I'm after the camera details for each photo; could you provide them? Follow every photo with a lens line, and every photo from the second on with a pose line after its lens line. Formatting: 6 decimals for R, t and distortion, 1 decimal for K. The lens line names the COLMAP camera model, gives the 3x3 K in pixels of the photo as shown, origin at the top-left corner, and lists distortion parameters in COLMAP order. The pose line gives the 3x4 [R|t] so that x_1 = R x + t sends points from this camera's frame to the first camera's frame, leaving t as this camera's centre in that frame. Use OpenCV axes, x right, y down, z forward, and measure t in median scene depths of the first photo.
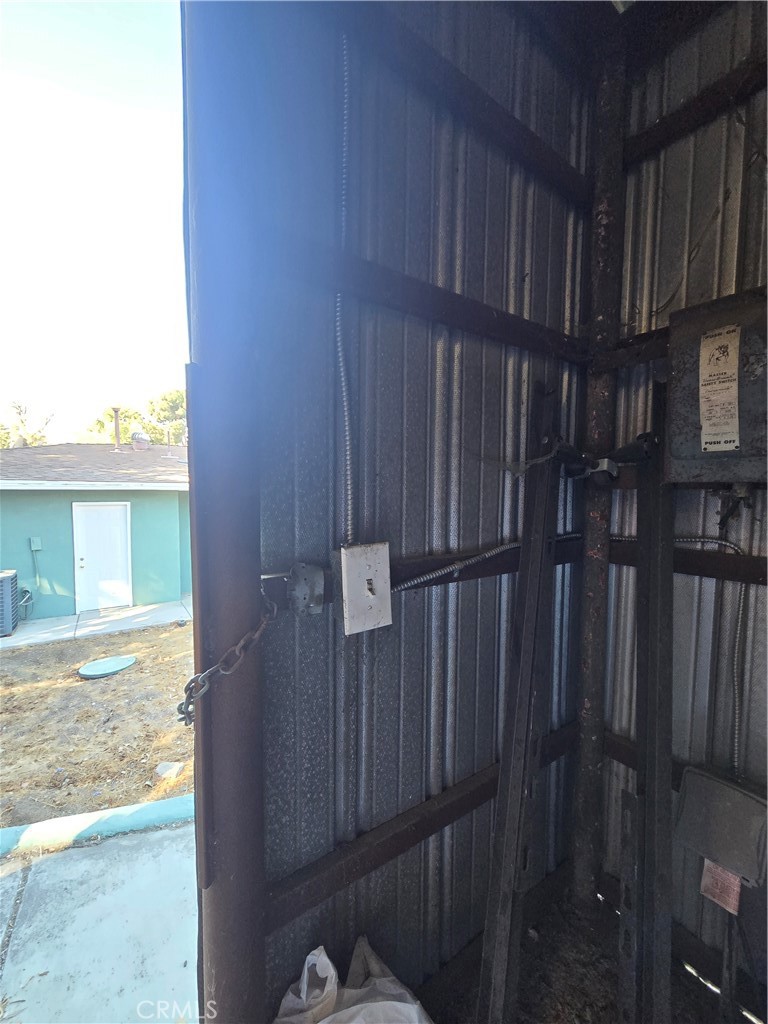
lens RADIAL K [[419.9, 0, 380.4], [0, 419.9, 514.1], [0, 0, 1]] dist [0.003281, -0.000420]
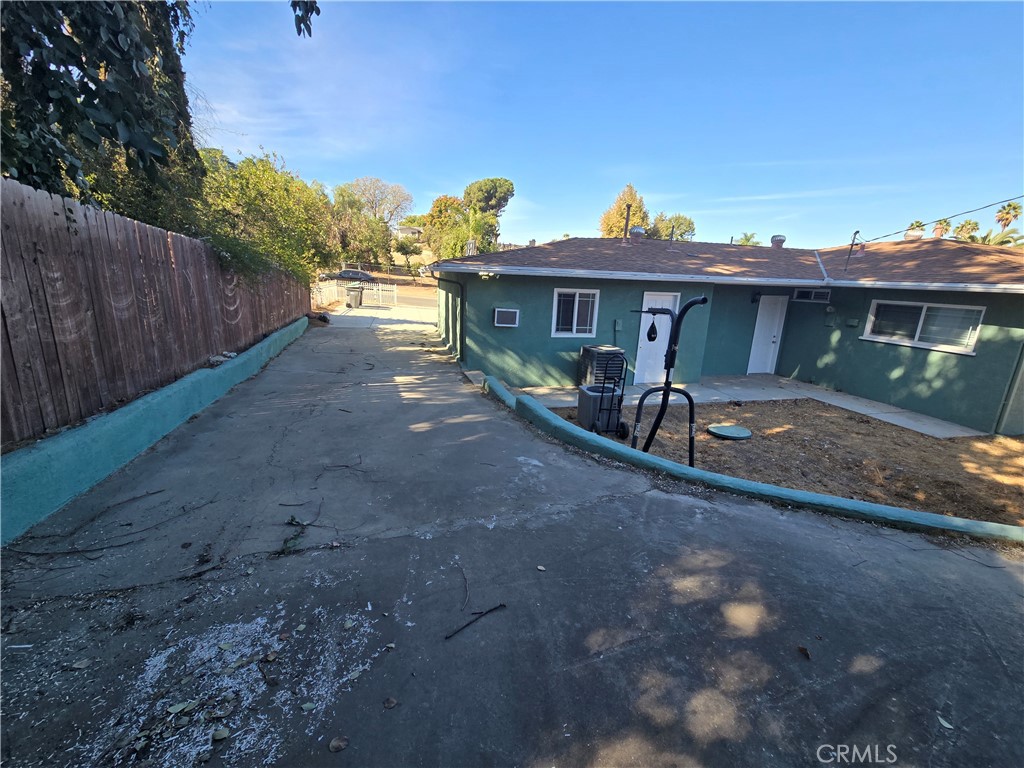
lens RADIAL K [[419.9, 0, 507.1], [0, 419.9, 380.6], [0, 0, 1]] dist [0.003281, -0.000420]
pose [[0.939175, 0.107880, -0.326056, -0.889535], [-0.050427, 0.982411, 0.179794, 0.032424], [0.339717, -0.152415, 0.928096, -0.328223]]
